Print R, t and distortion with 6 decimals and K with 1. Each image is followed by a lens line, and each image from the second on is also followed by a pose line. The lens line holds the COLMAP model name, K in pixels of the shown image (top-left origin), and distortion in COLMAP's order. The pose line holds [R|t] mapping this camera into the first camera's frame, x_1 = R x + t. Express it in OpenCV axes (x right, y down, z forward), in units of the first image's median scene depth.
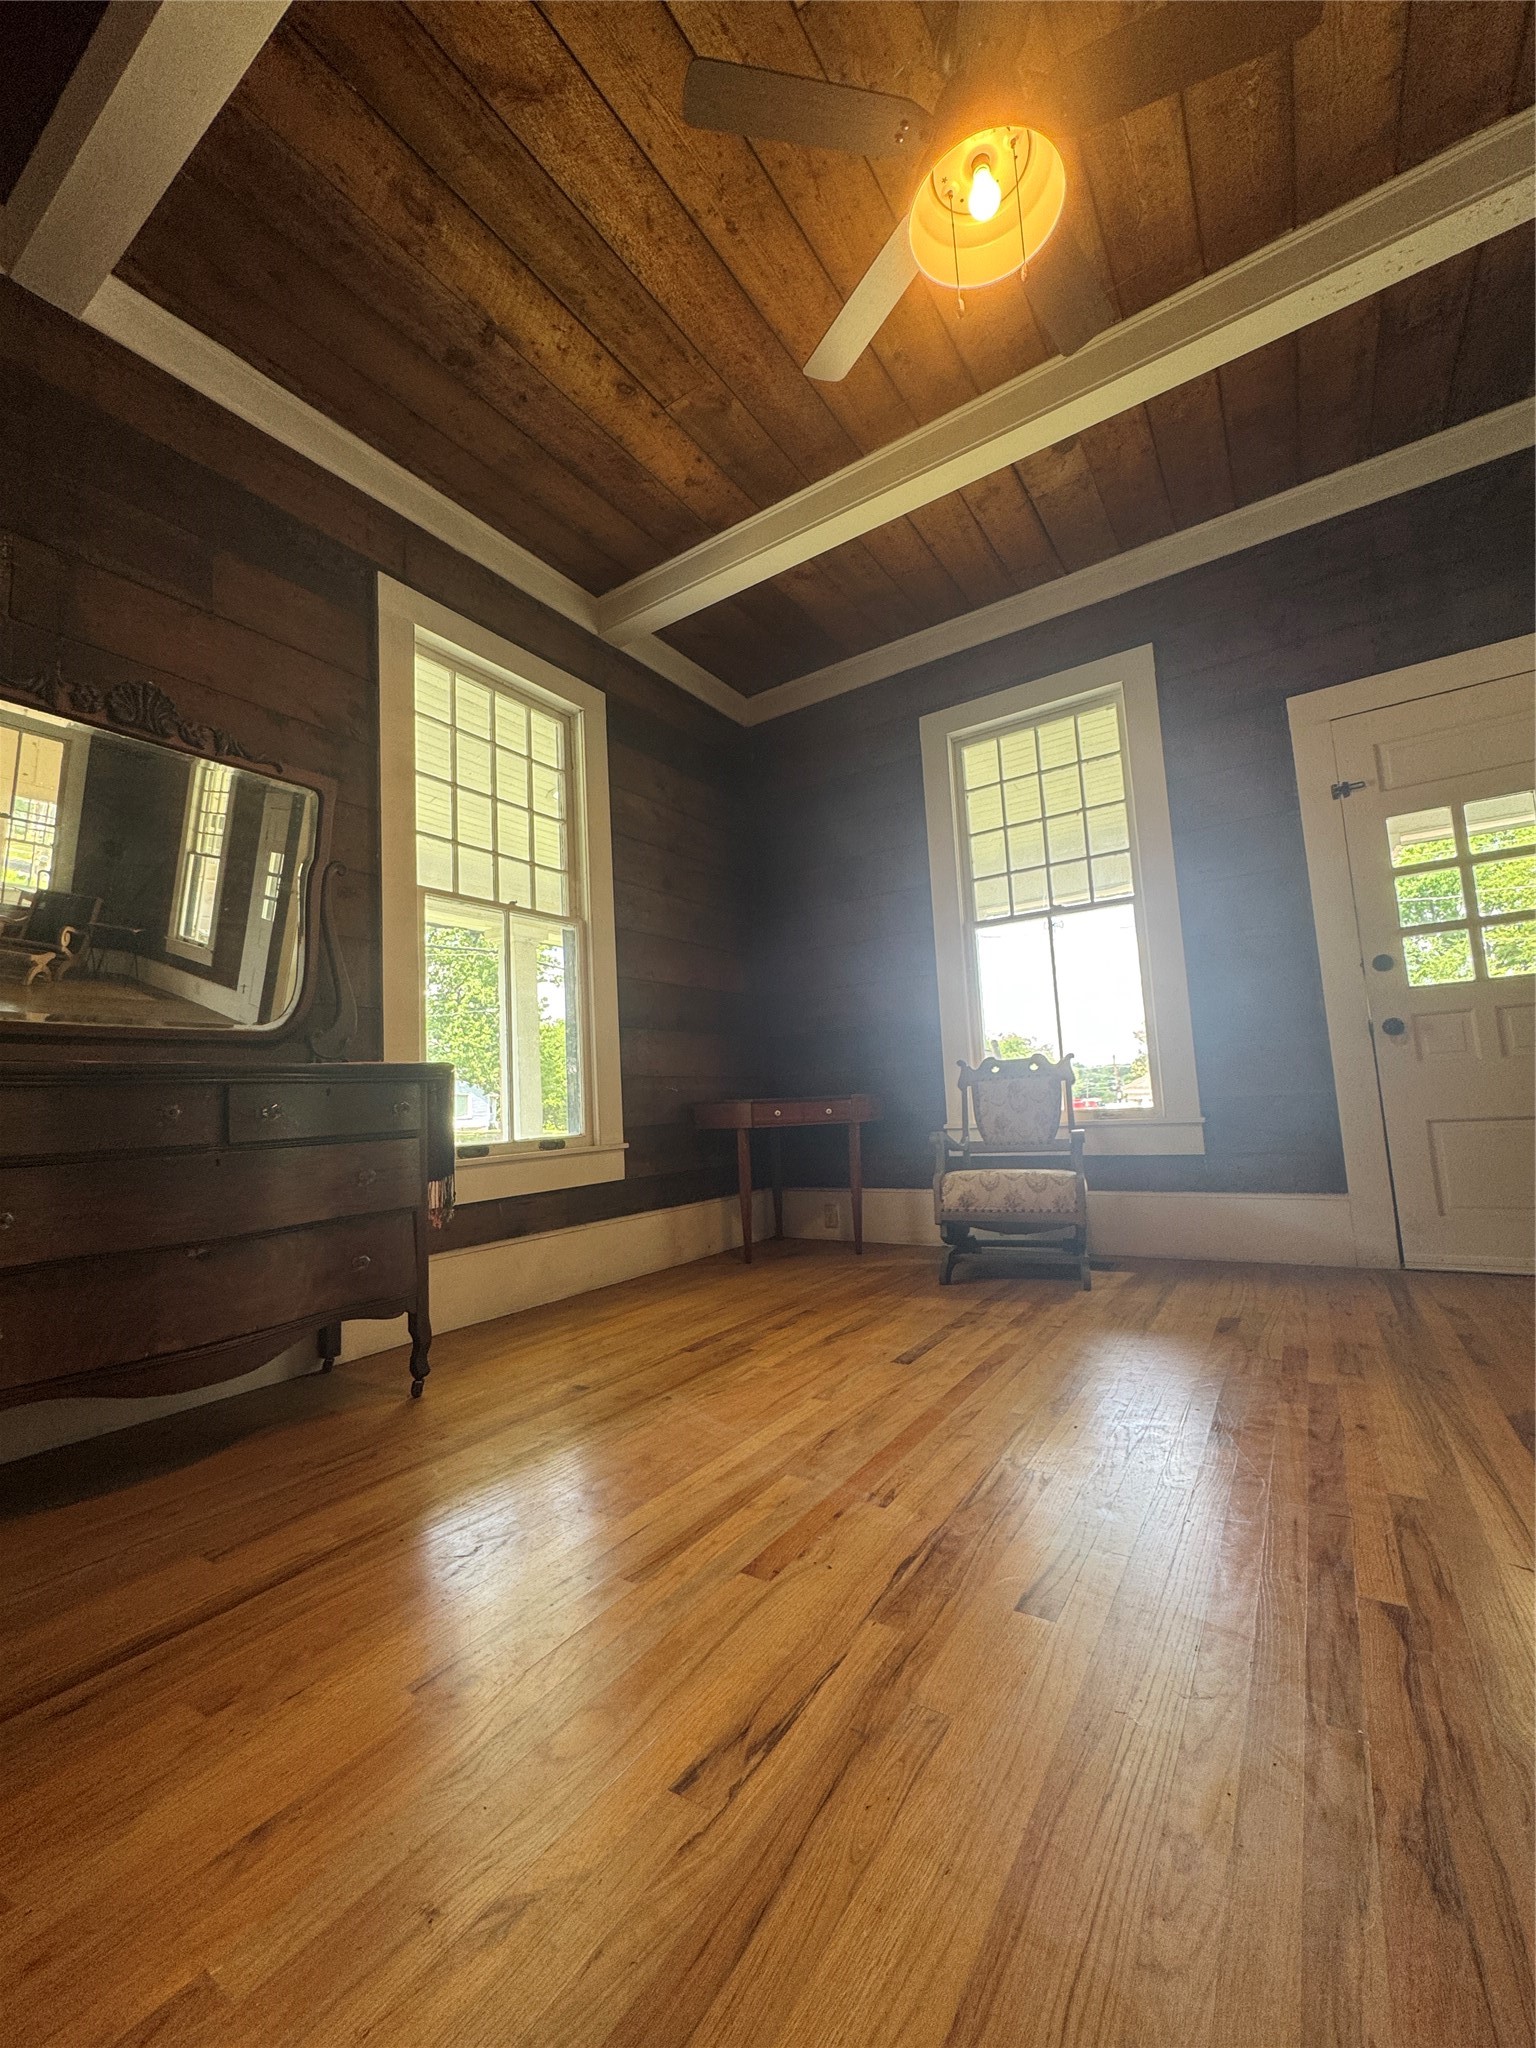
lens RADIAL K [[814.8, 0, 766.9], [0, 814.8, 1027.7], [0, 0, 1]] dist [-0.002350, 0.000305]
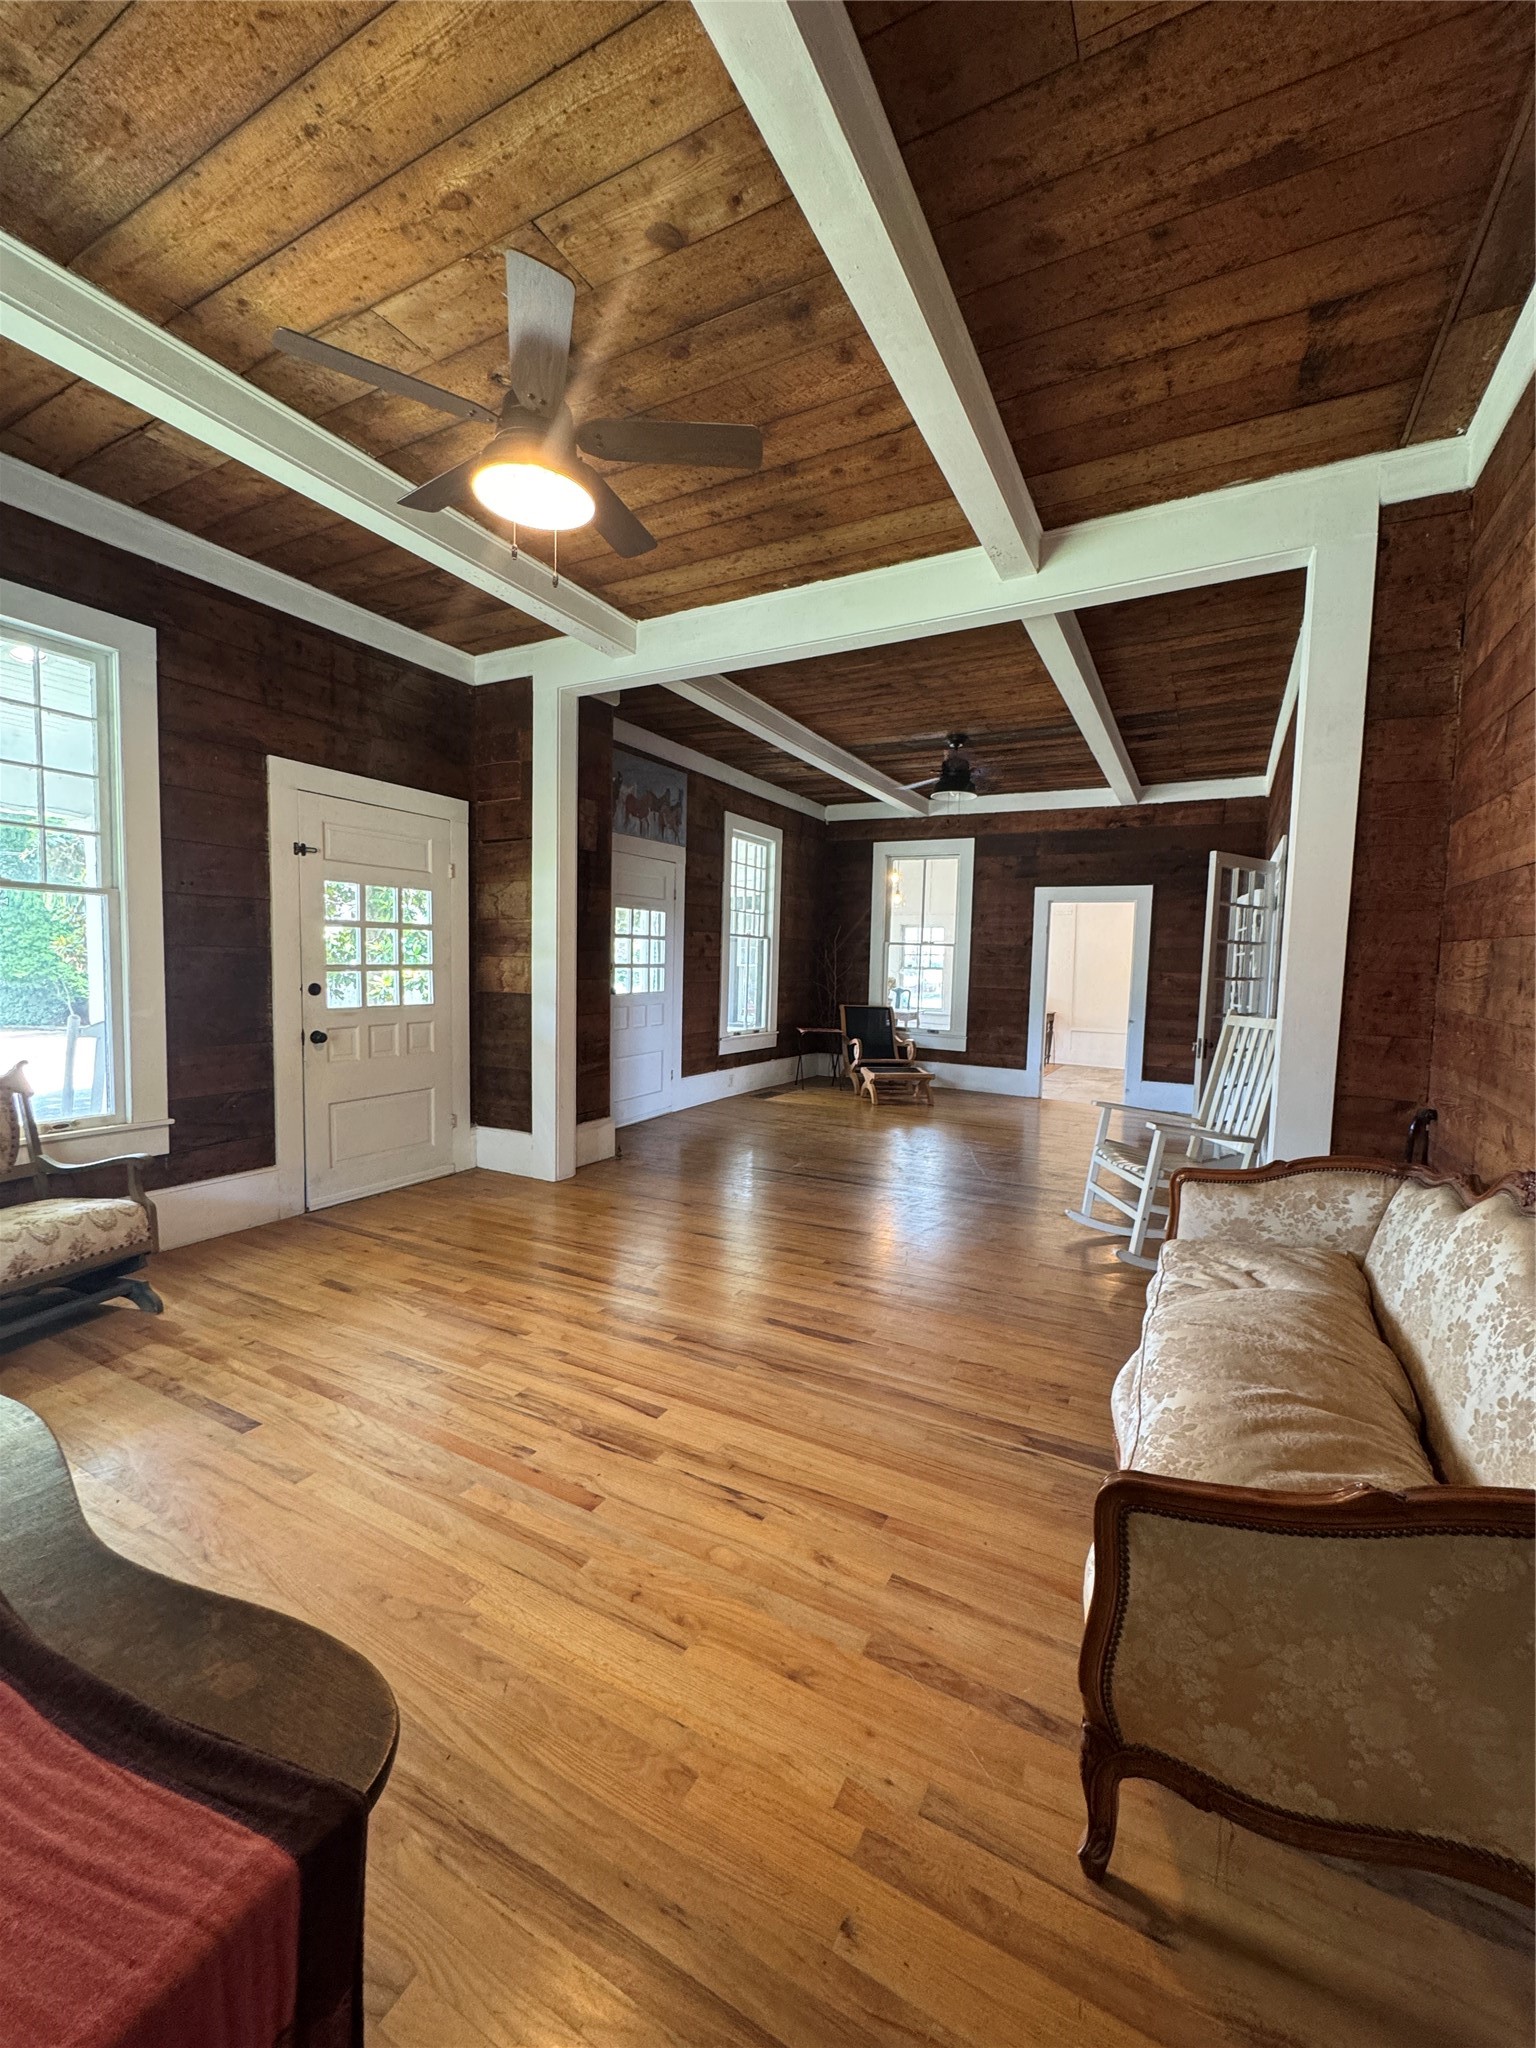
lens RADIAL K [[814.8, 0, 777.8], [0, 814.8, 1019.6], [0, 0, 1]] dist [-0.002350, 0.000305]
pose [[-0.106730, -0.017436, 0.994135, -0.689680], [-0.118017, 0.993000, 0.004745, -0.132499], [-0.987259, -0.116818, -0.108041, 0.403301]]
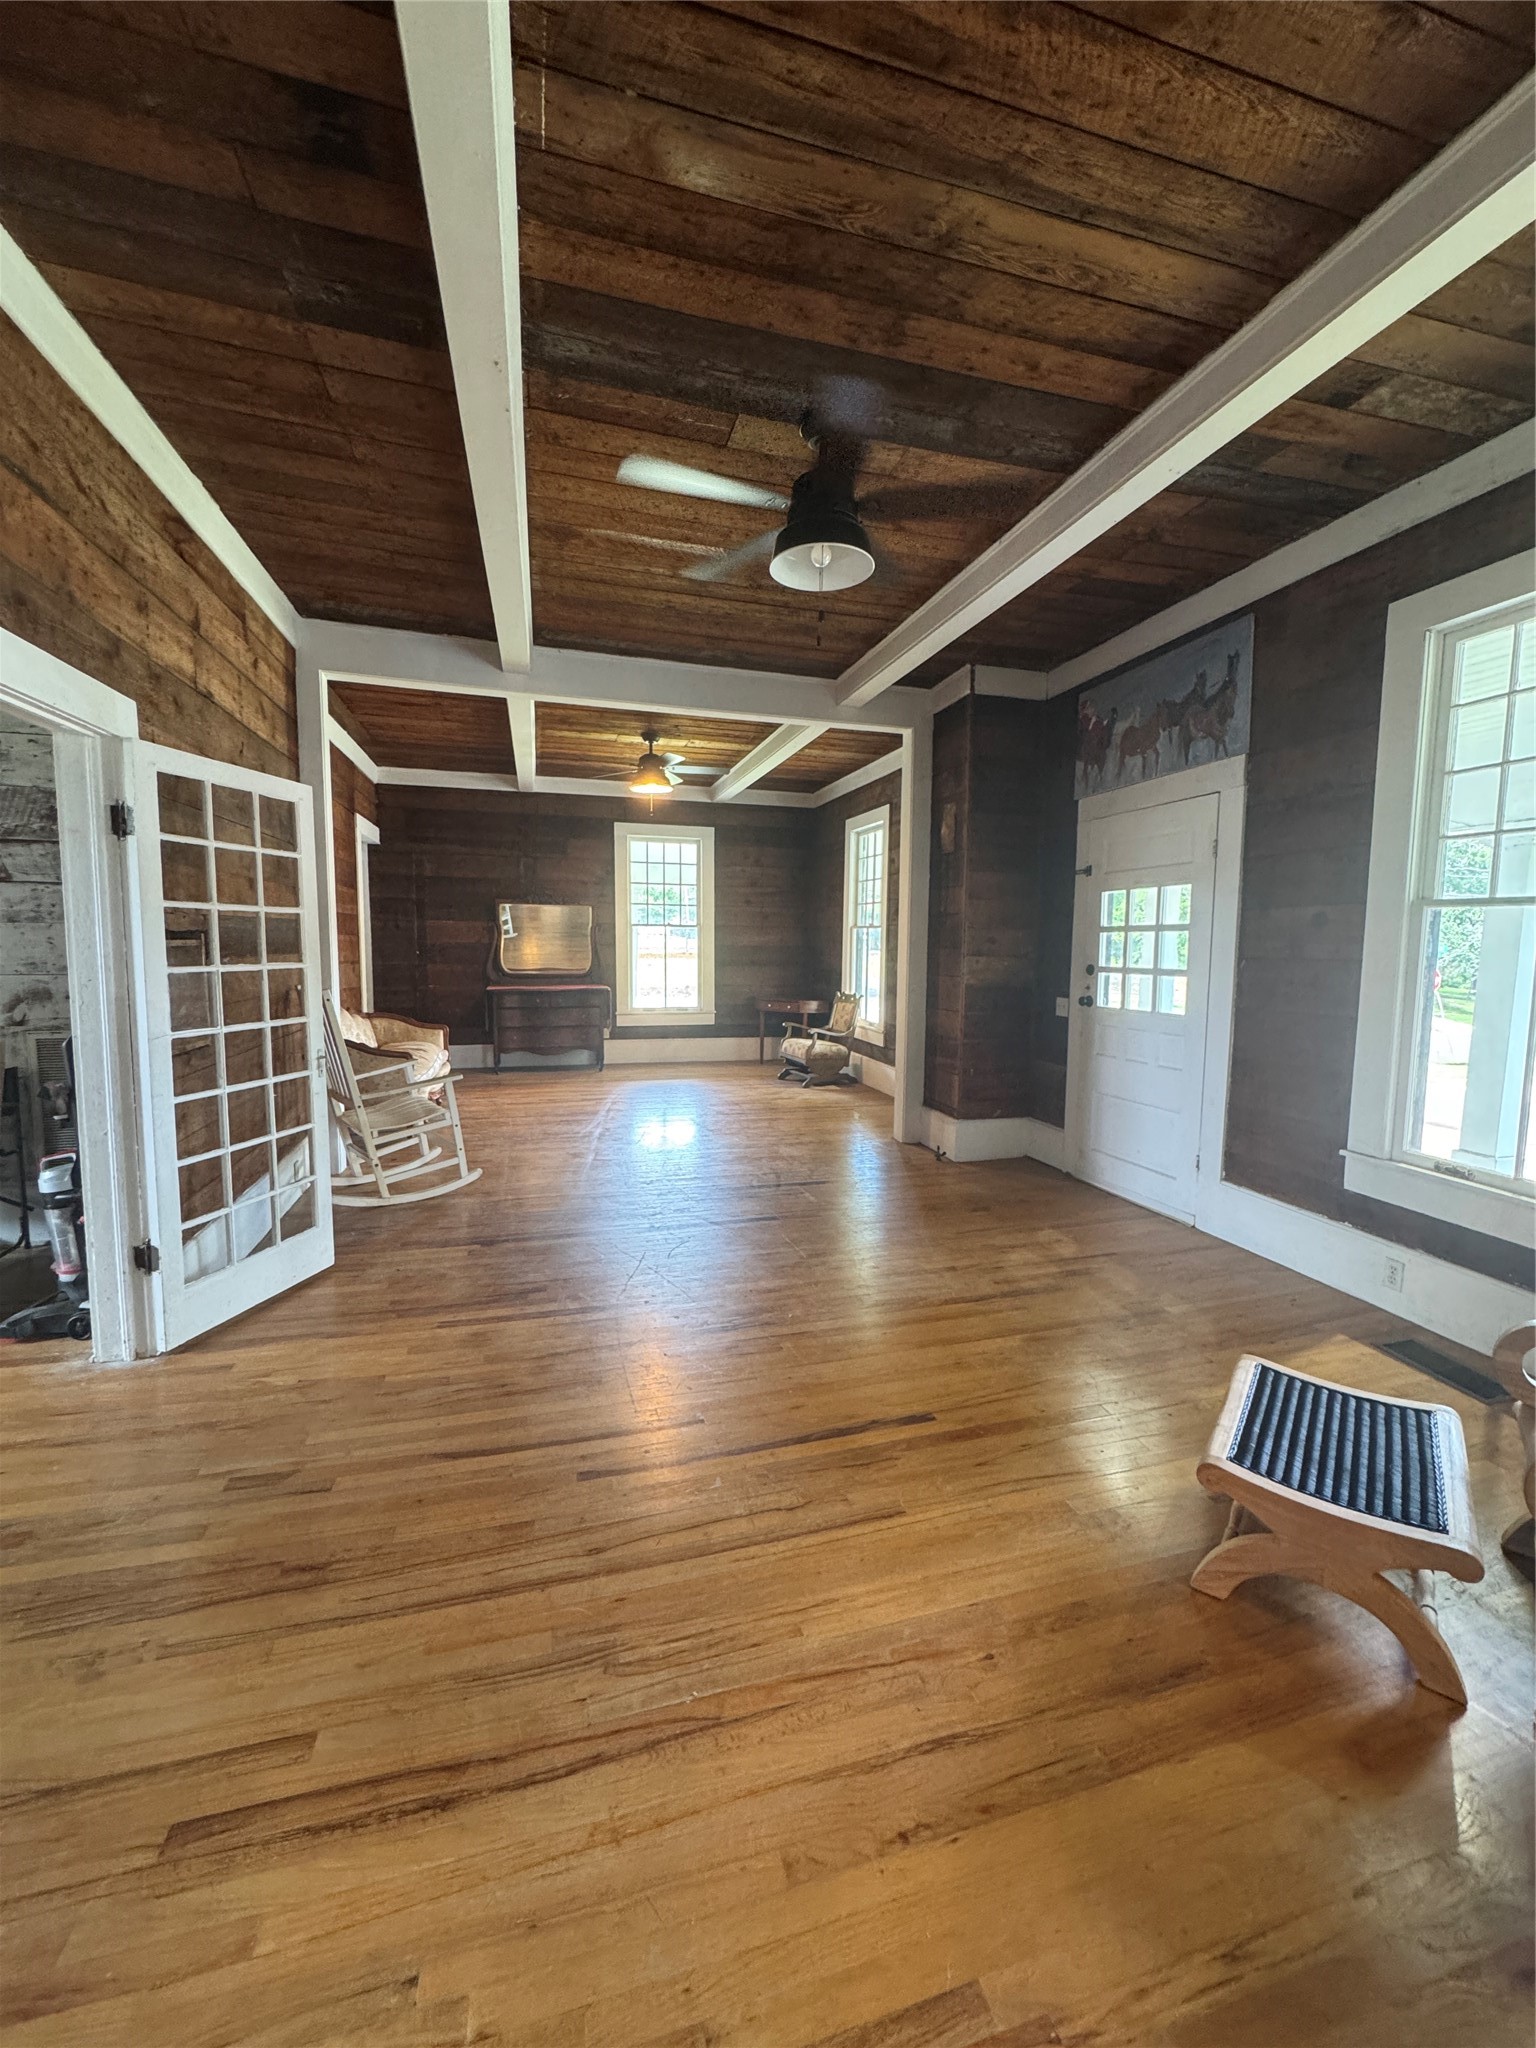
lens RADIAL K [[814.8, 0, 774.6], [0, 814.8, 1022.7], [0, 0, 1]] dist [-0.002350, 0.000305]
pose [[0.763060, 0.133484, -0.632394, 1.904136], [0.003123, 0.977668, 0.210131, -0.432988], [0.646320, -0.162317, 0.745603, -0.967425]]
